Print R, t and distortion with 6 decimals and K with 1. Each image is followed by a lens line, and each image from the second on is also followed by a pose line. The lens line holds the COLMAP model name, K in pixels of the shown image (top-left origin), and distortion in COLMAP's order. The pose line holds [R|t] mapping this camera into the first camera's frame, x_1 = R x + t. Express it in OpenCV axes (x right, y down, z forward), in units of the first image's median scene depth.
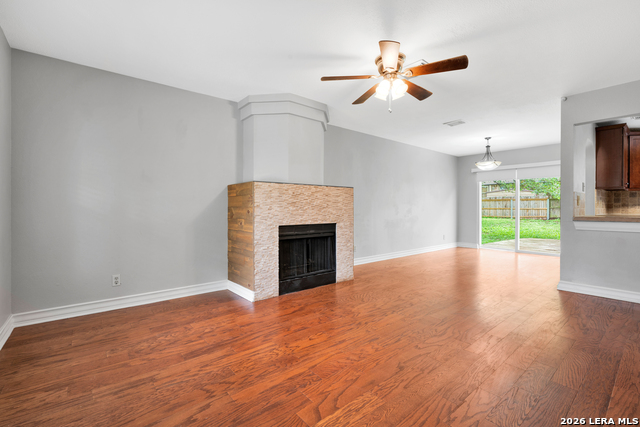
lens RADIAL K [[280.1, 0, 317.9], [0, 280.1, 210.1], [0, 0, 1]] dist [0.000804, 0.000081]
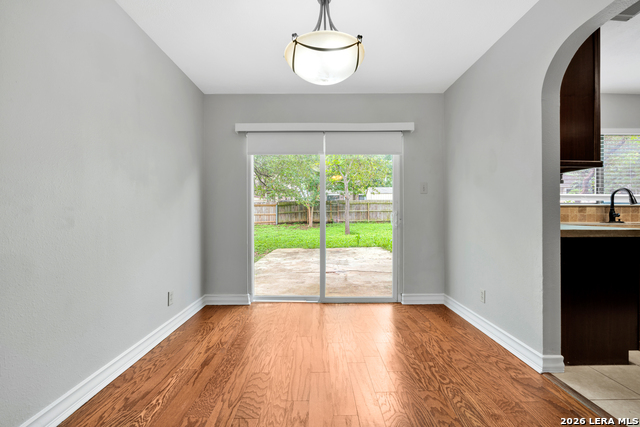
lens RADIAL K [[280.1, 0, 317.4], [0, 280.1, 213.4], [0, 0, 1]] dist [0.000804, 0.000081]
pose [[0.627356, -0.007859, 0.778693, 0.153583], [0.017779, 0.999833, -0.004233, -0.002487], [-0.778529, 0.016500, 0.627391, 0.333713]]
